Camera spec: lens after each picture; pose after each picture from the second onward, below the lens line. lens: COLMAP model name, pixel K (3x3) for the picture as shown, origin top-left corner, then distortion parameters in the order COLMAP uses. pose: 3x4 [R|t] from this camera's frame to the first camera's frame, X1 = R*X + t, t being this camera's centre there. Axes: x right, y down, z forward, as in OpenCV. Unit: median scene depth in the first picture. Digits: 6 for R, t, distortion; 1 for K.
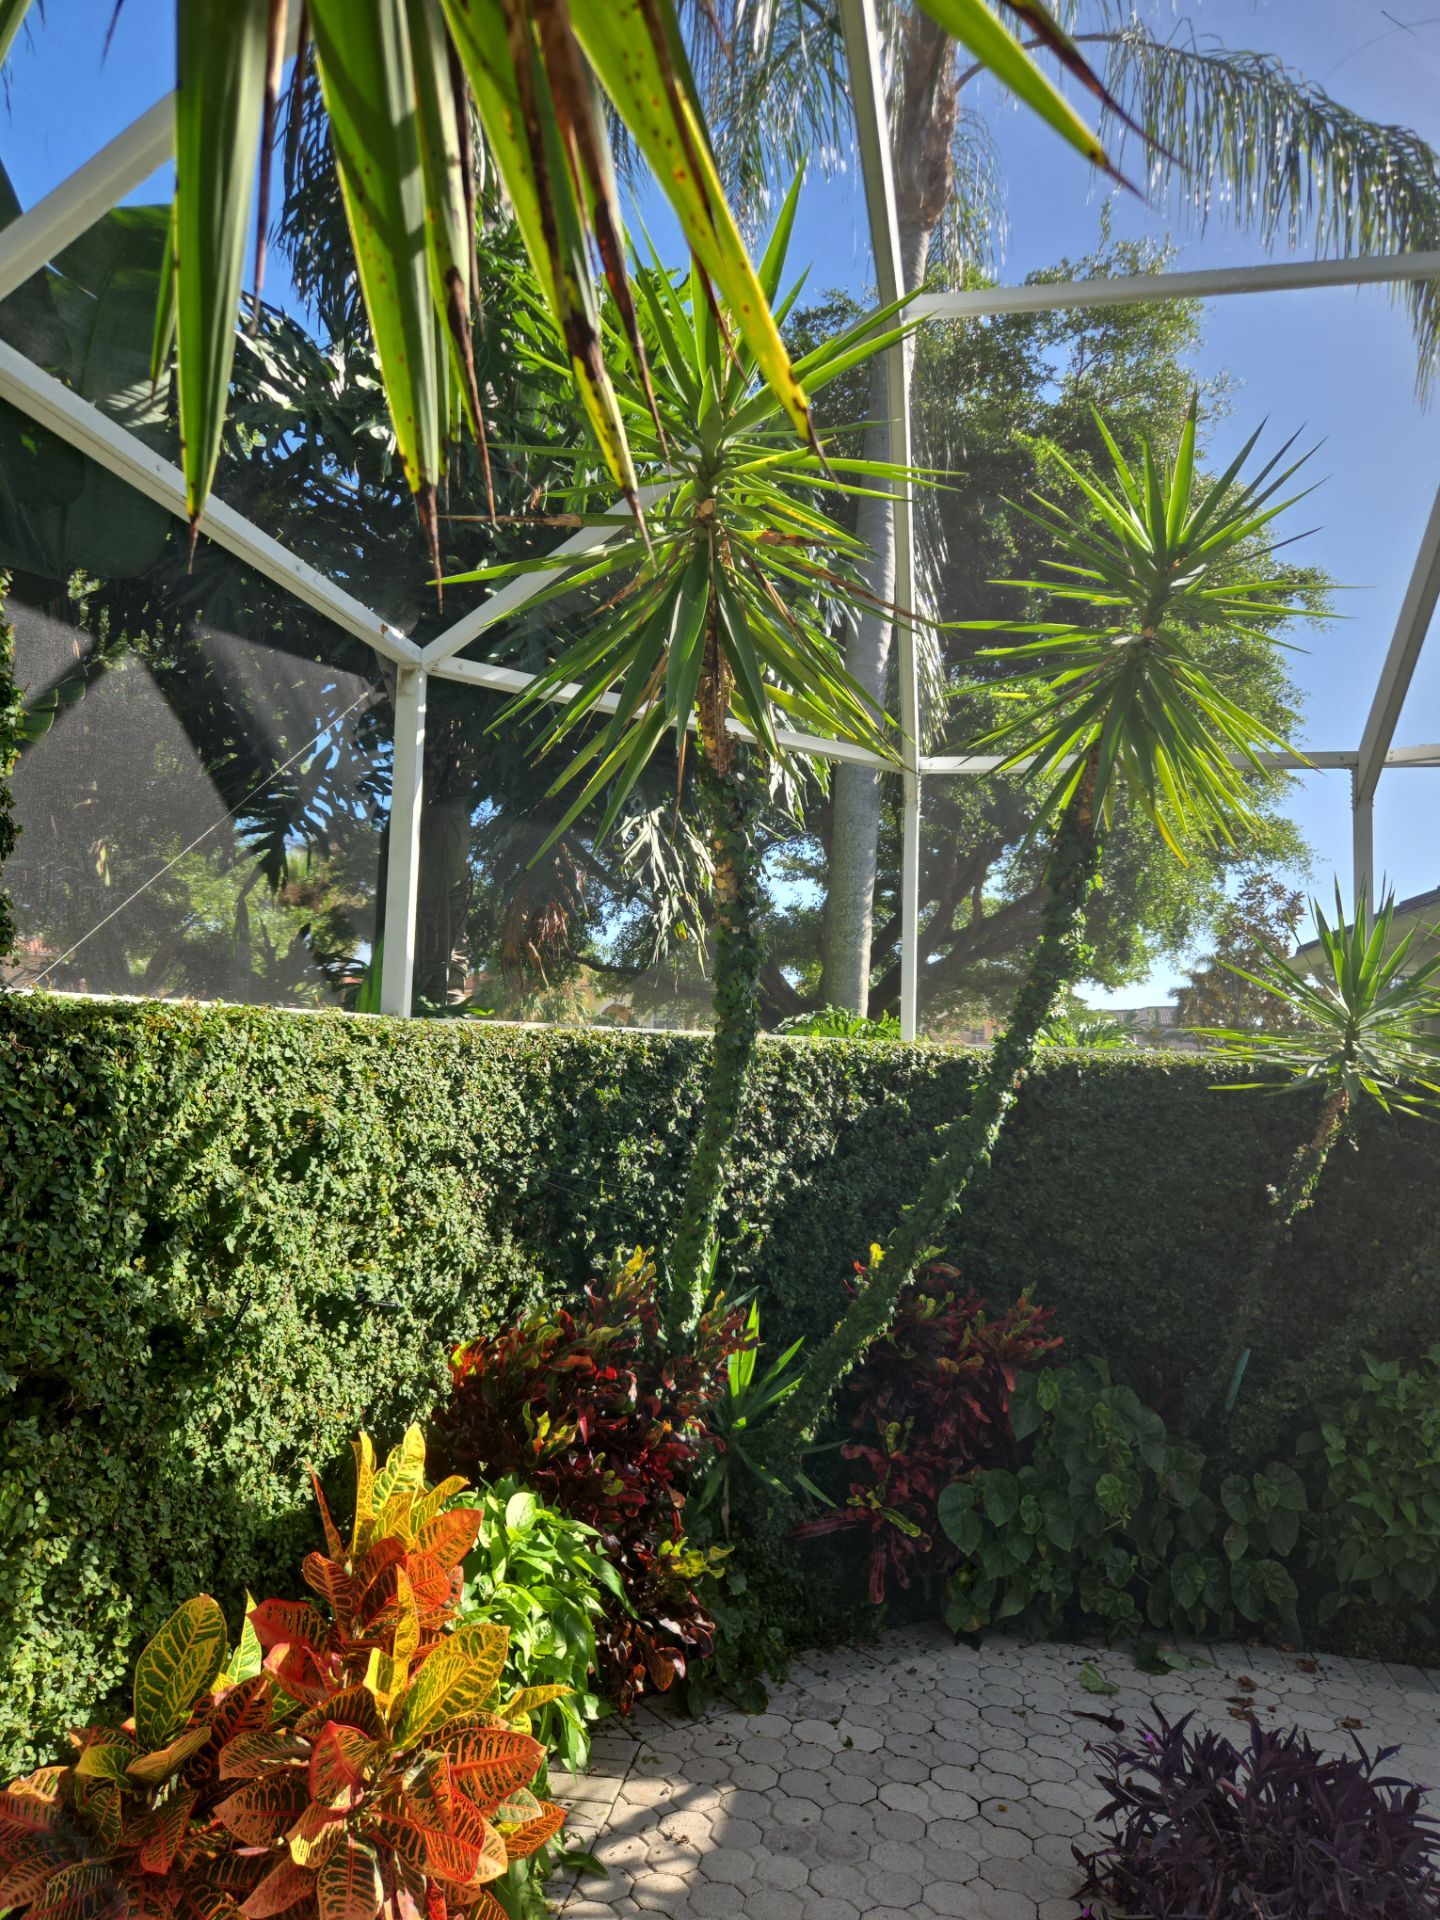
lens RADIAL K [[1291.8, 0, 720.0], [0, 1291.8, 960.0], [0, 0, 1]] dist [0.044353, -0.001613]
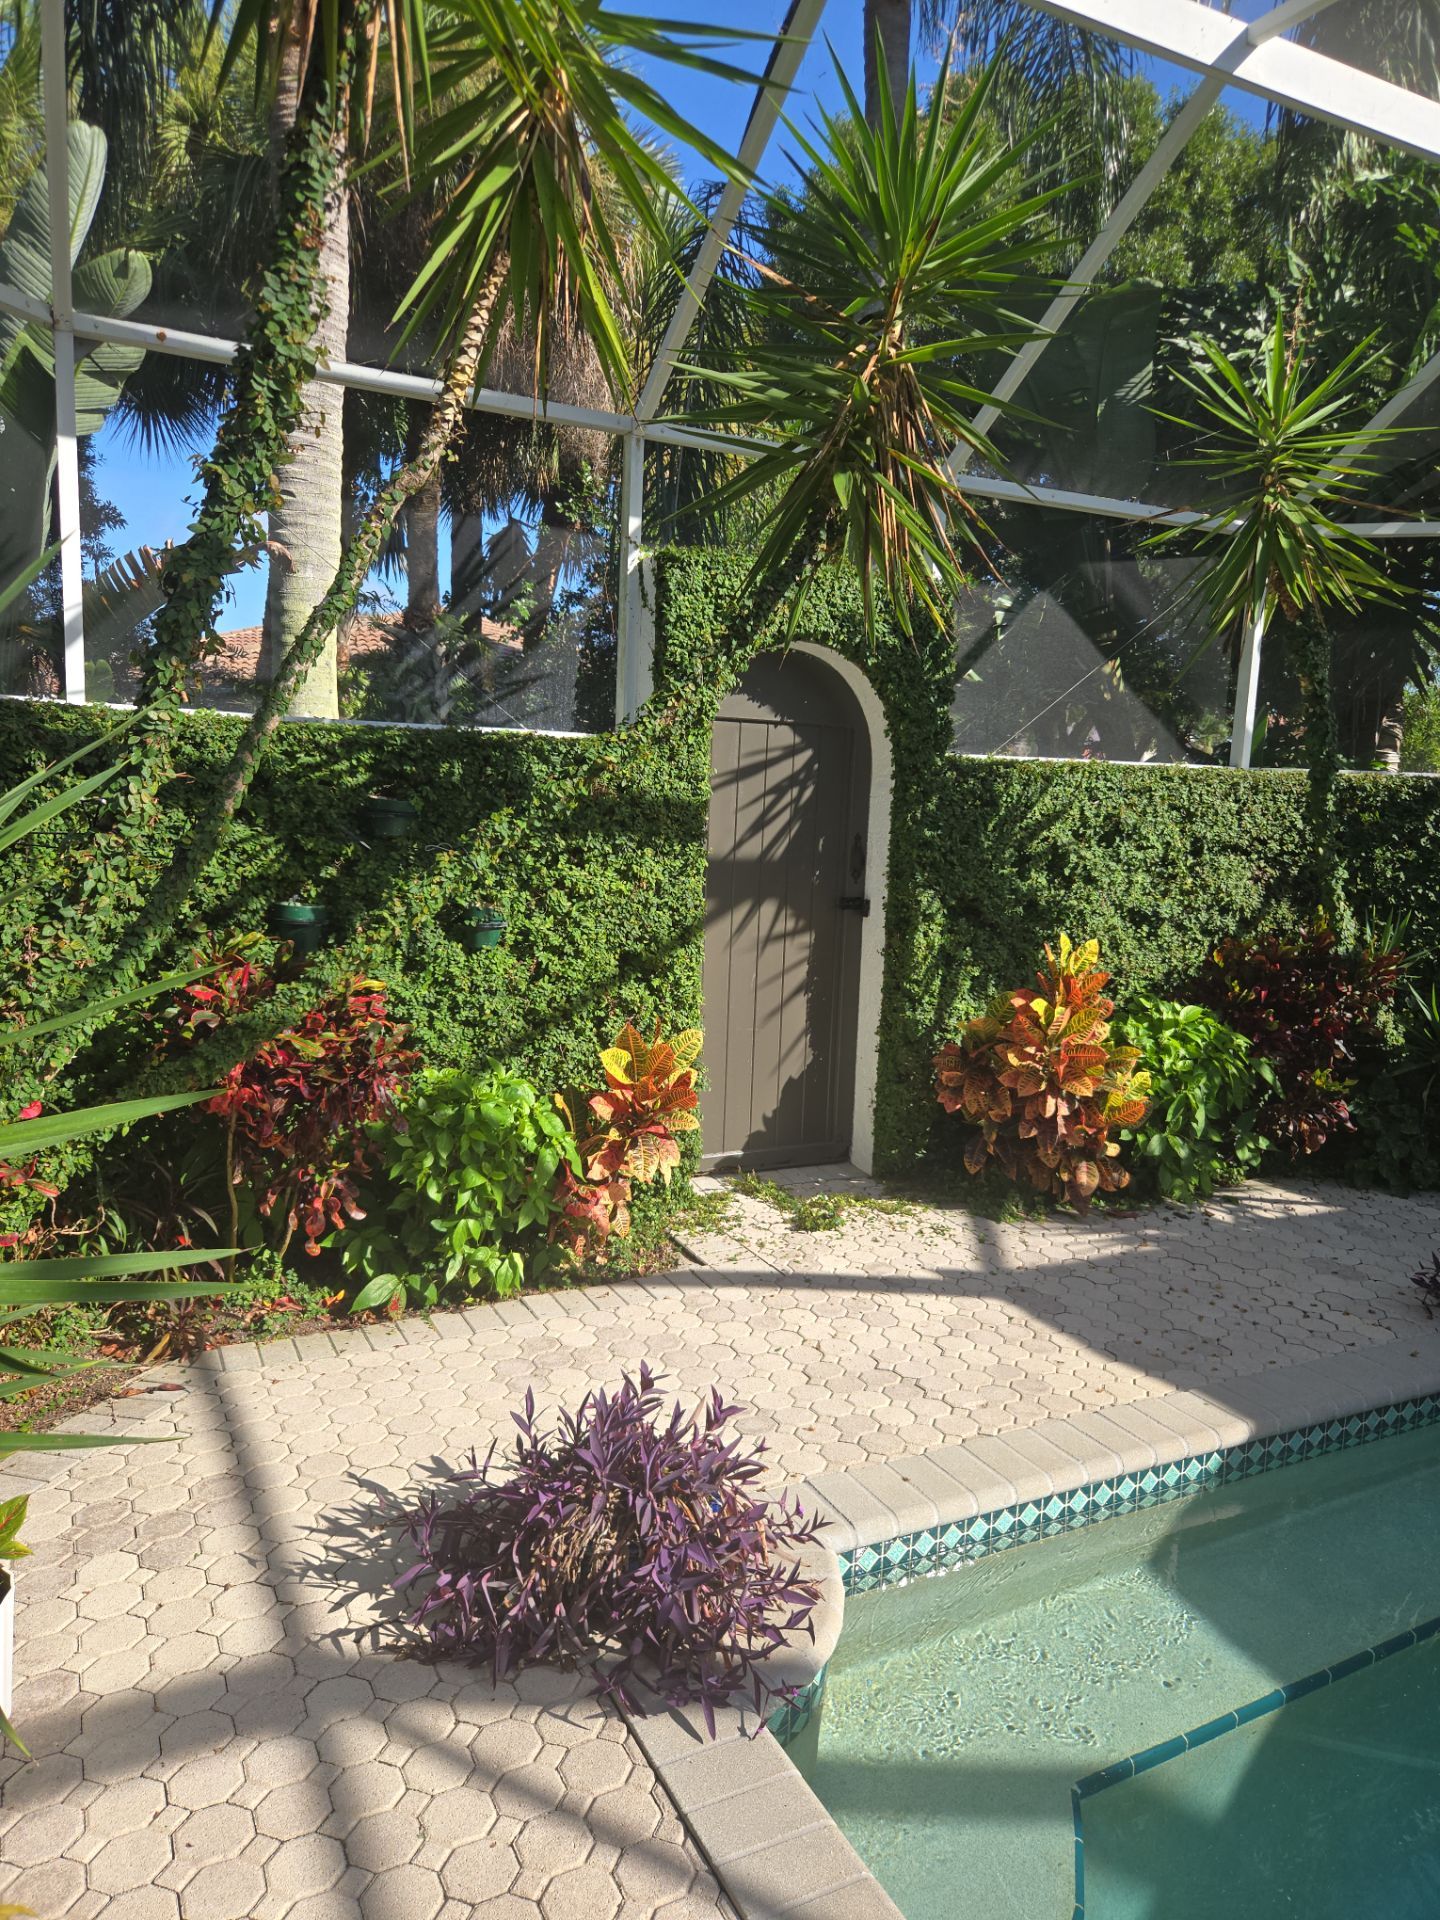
lens RADIAL K [[1291.8, 0, 720.0], [0, 1291.8, 960.0], [0, 0, 1]] dist [0.044353, -0.001613]
pose [[0.602401, 0.103782, -0.791418, 0.863318], [0.036906, 0.986829, 0.157498, 0.001496], [0.797340, -0.124085, 0.590637, -0.651854]]
